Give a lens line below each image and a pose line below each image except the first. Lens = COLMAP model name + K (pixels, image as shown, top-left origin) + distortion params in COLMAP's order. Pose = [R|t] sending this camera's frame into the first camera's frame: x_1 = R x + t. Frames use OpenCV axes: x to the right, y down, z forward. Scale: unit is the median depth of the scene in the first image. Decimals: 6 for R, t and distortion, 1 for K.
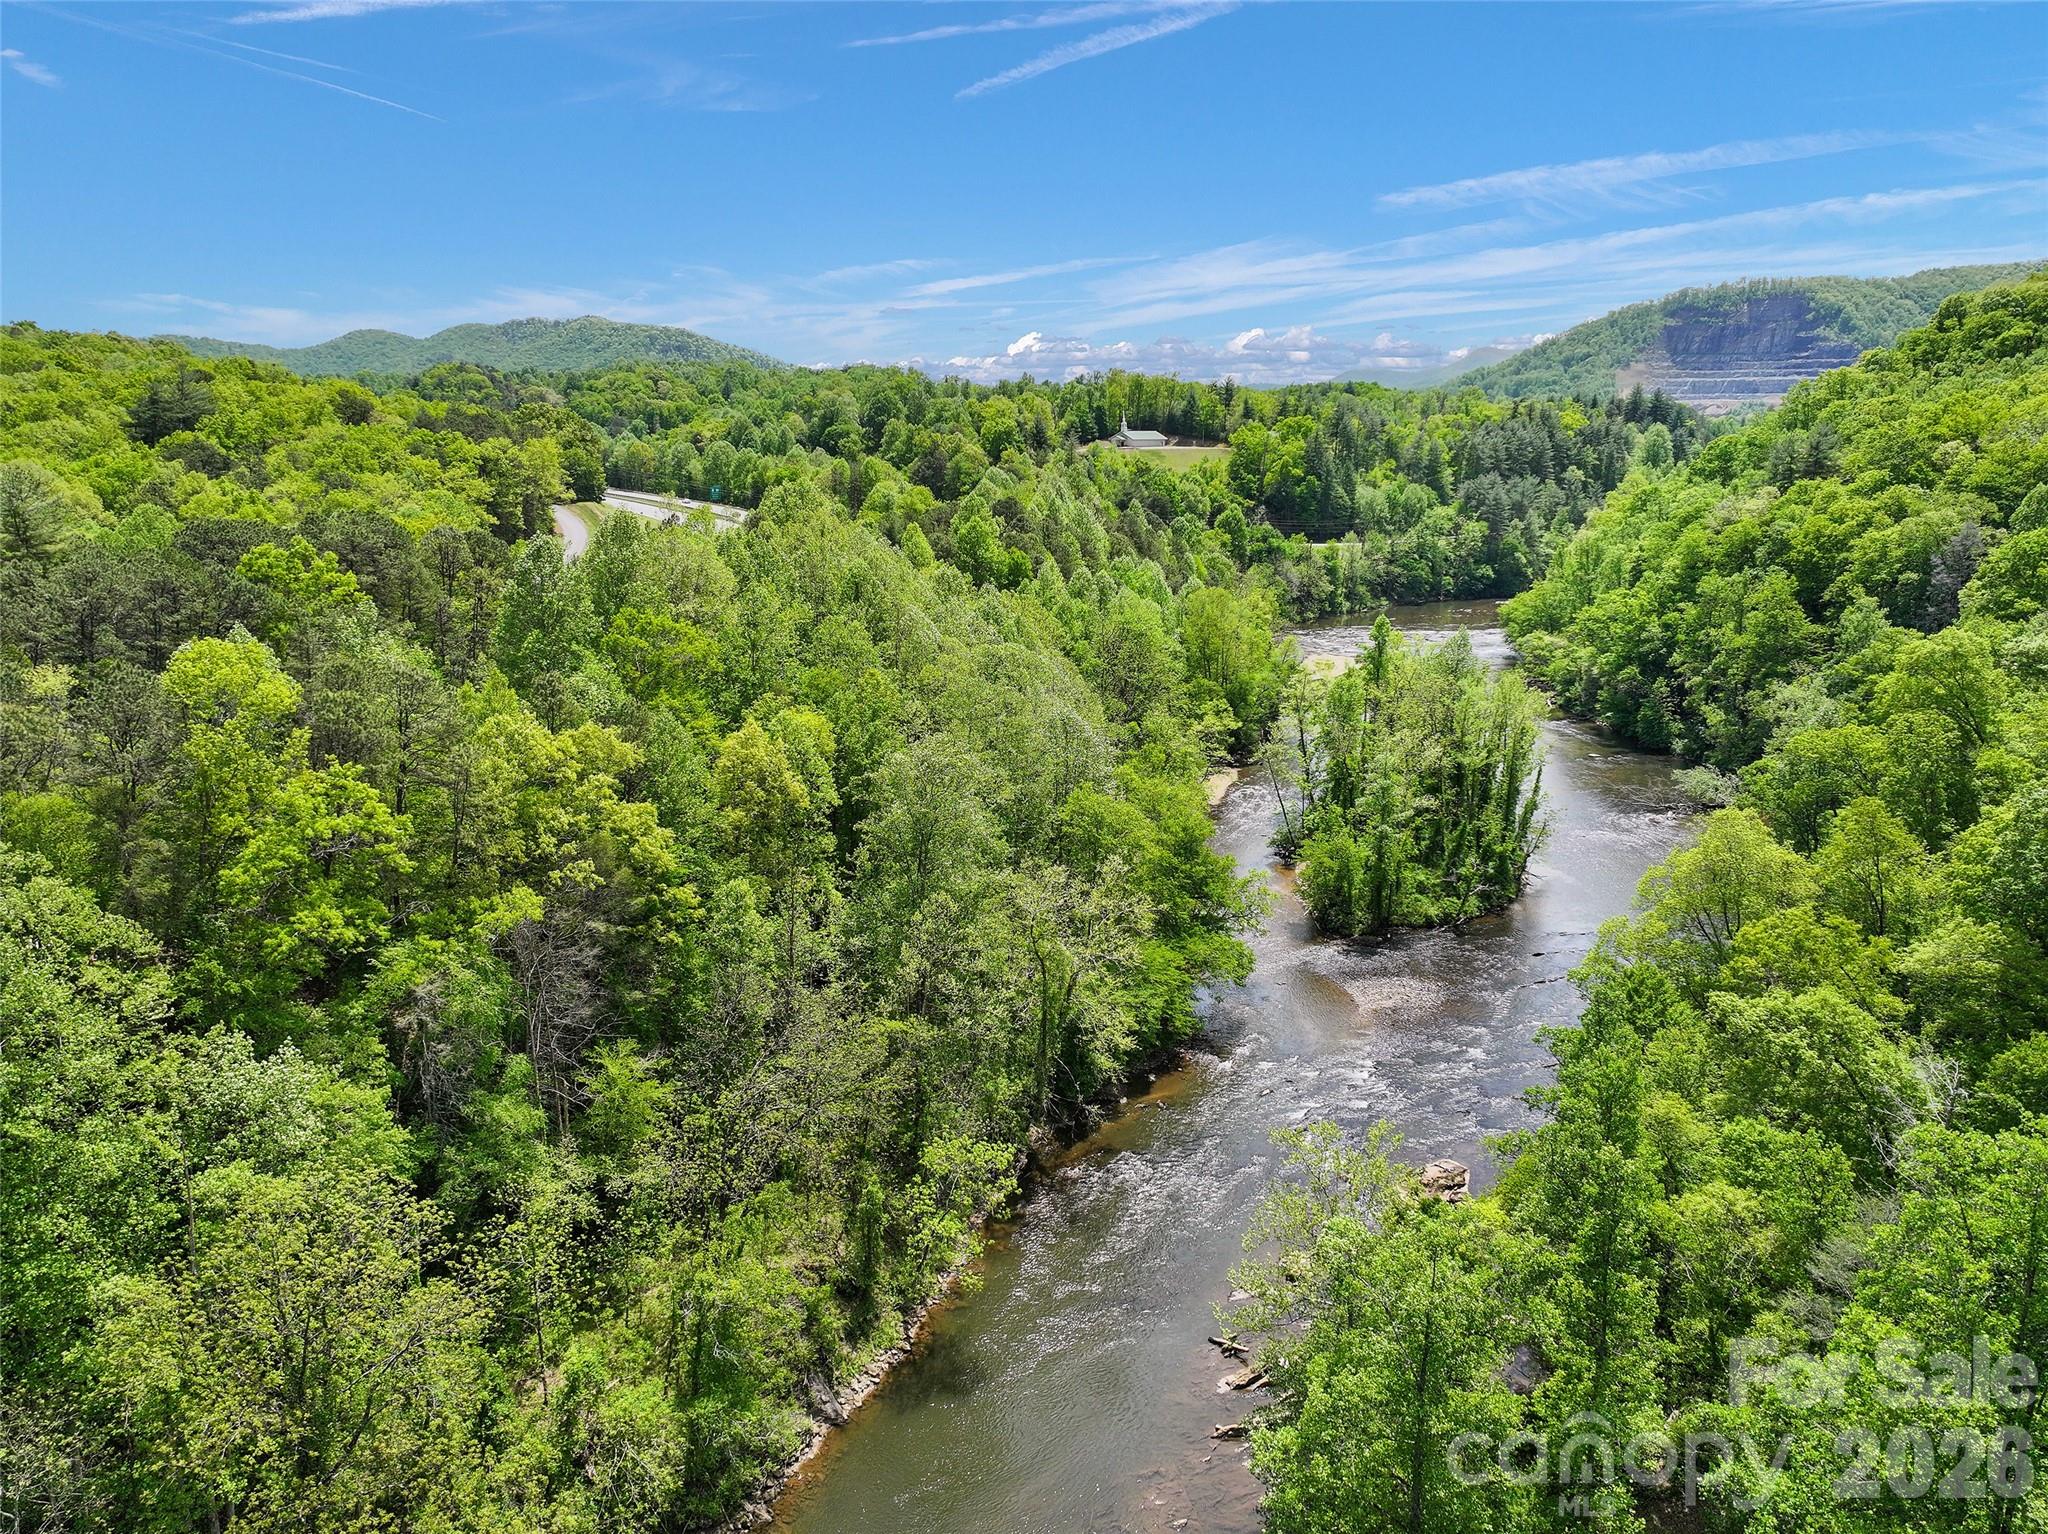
lens RADIAL K [[1433.5, 0, 1025.4], [0, 1433.5, 759.3], [0, 0, 1]] dist [0.007057, 0.011422]
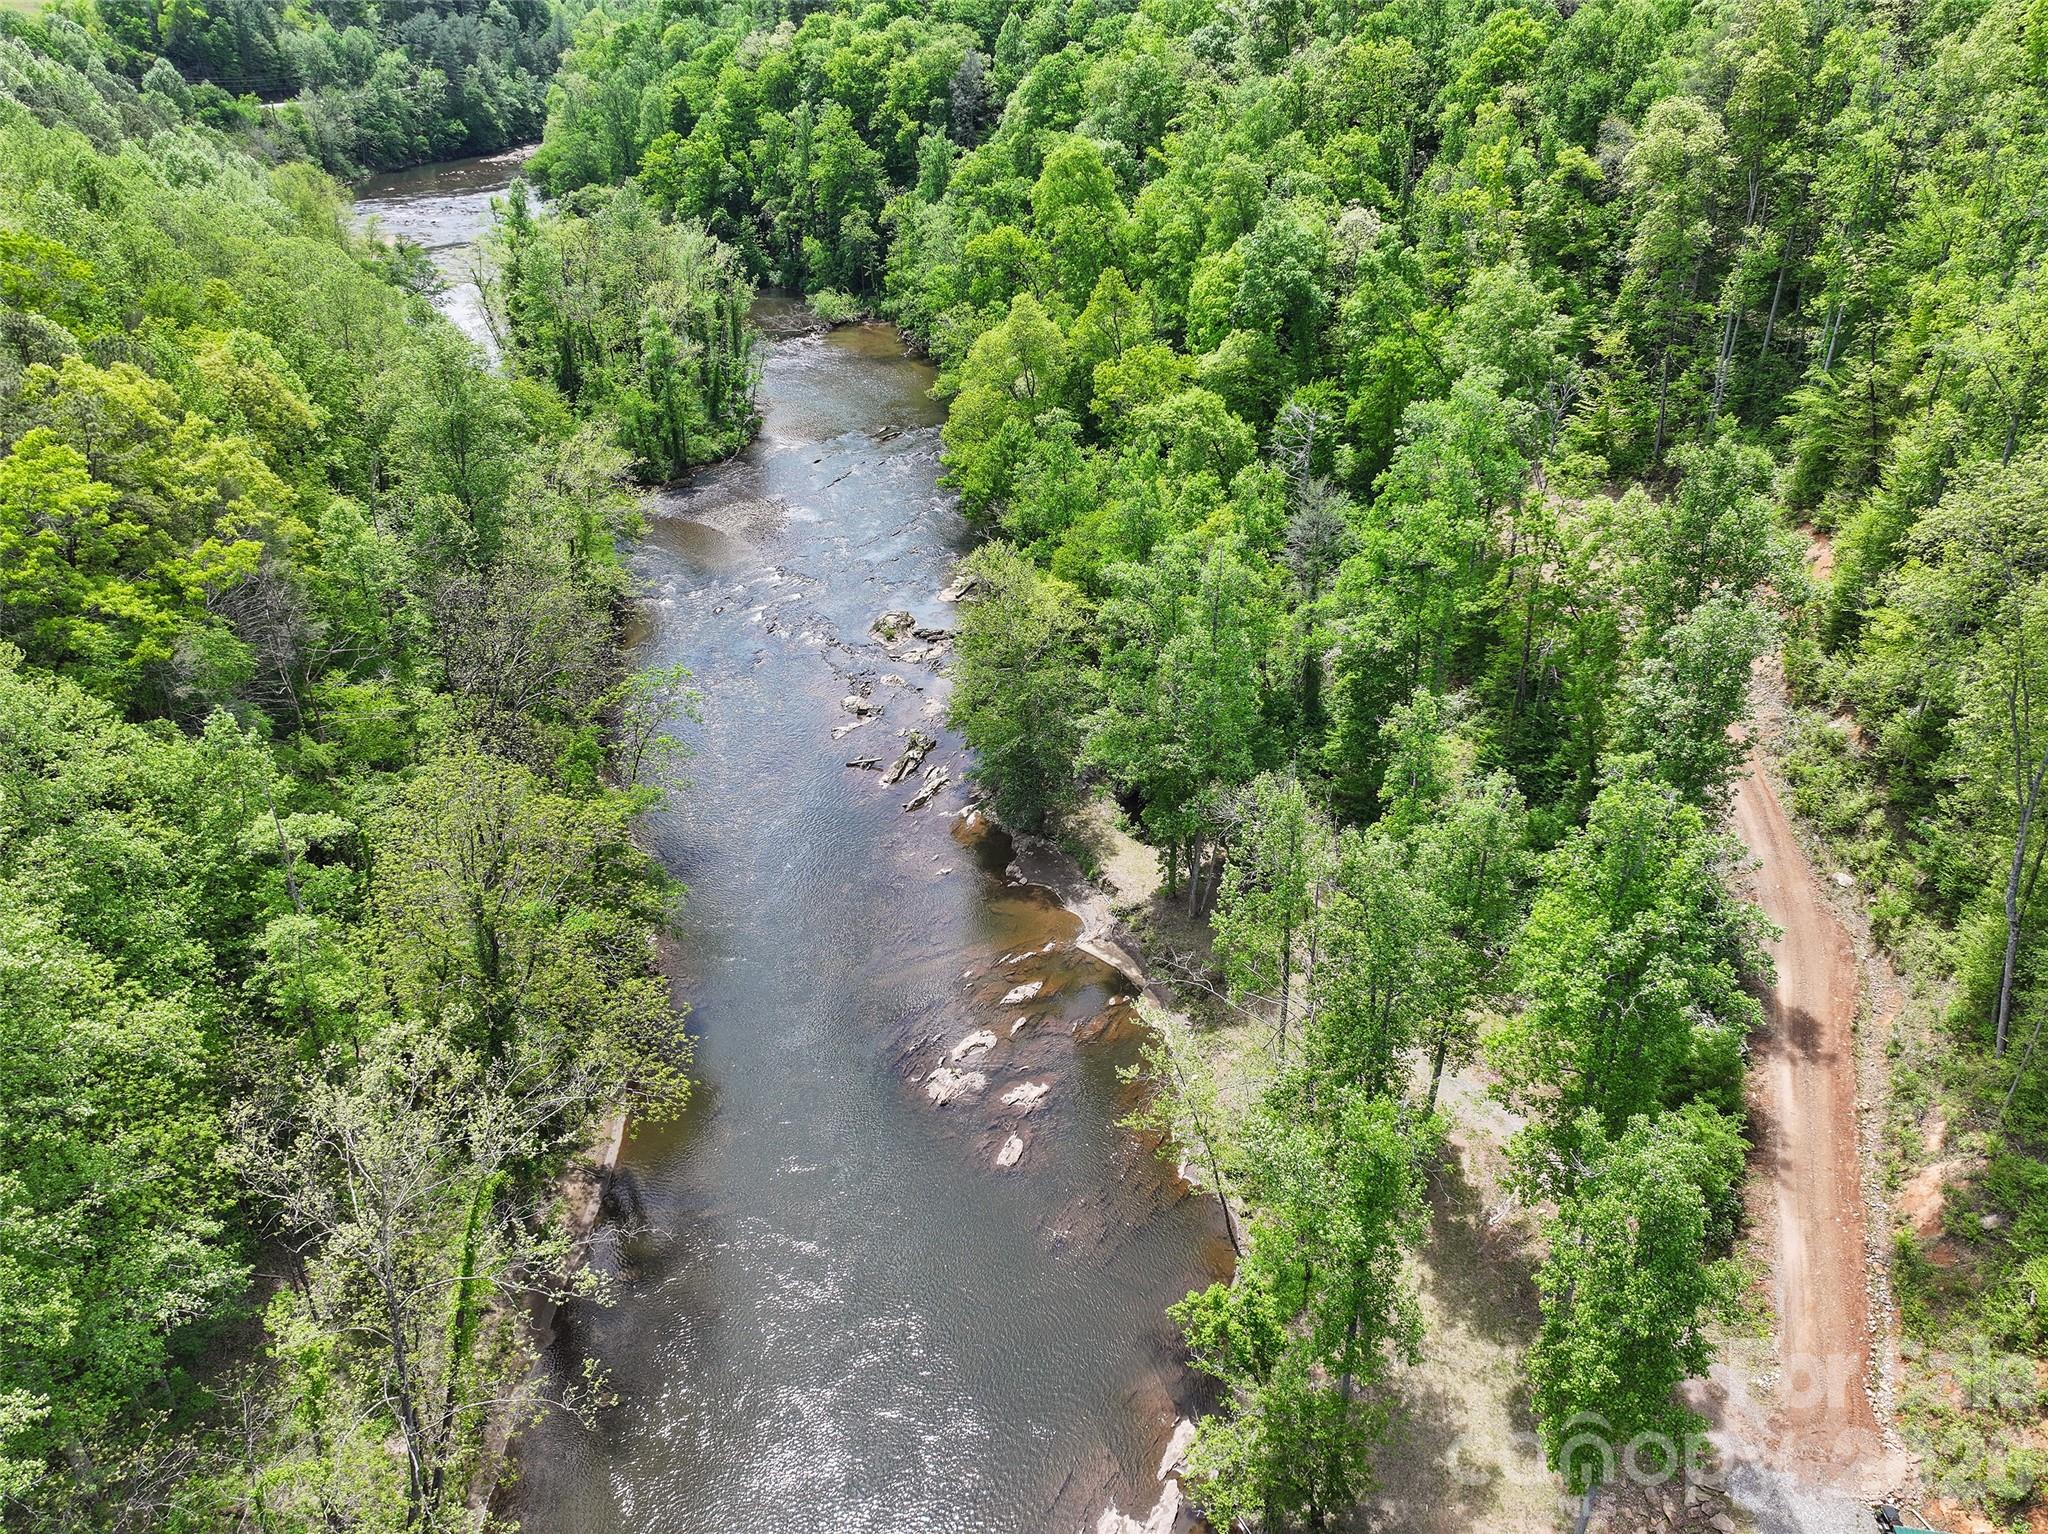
lens RADIAL K [[1433.5, 0, 1039.6], [0, 1433.5, 761.8], [0, 0, 1]] dist [0.007057, 0.011422]
pose [[0.732417, -0.334795, 0.592855, -0.197623], [0.153947, 0.929631, 0.334792, -0.001493], [-0.663224, -0.153939, 0.732418, -0.022852]]
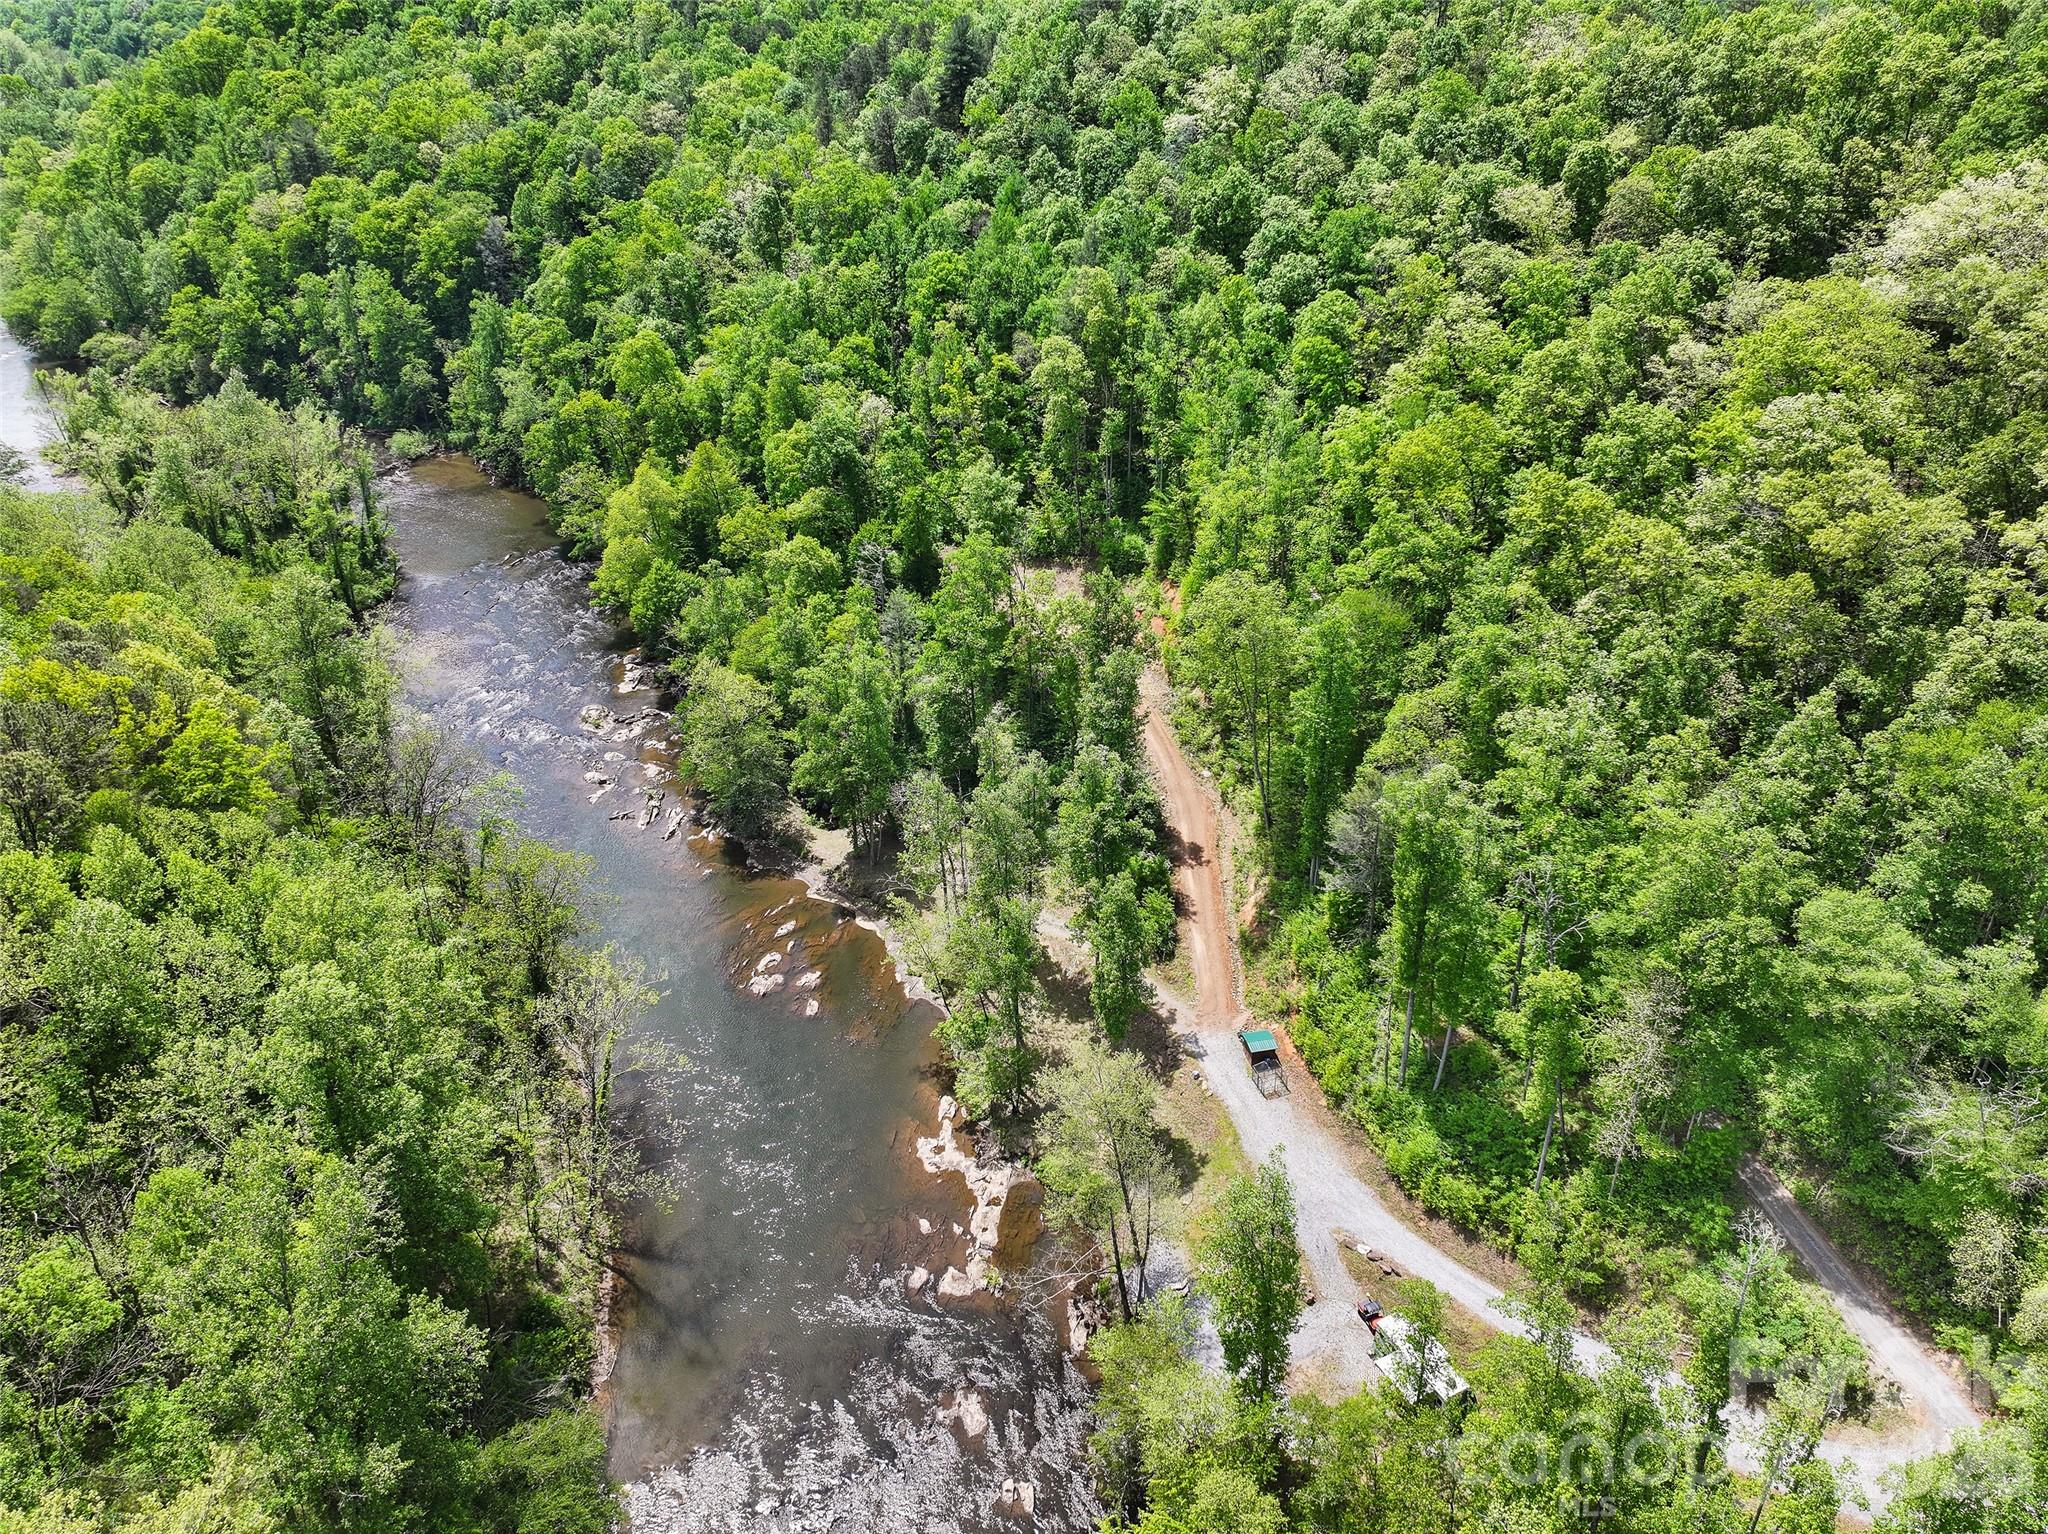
lens RADIAL K [[1433.5, 0, 1026.3], [0, 1433.5, 772.5], [0, 0, 1]] dist [0.007057, 0.011422]
pose [[0.439499, -0.445422, 0.780026, -0.416776], [0.202756, 0.895173, 0.396933, -0.111783], [-0.875060, -0.016297, 0.483739, -0.151610]]
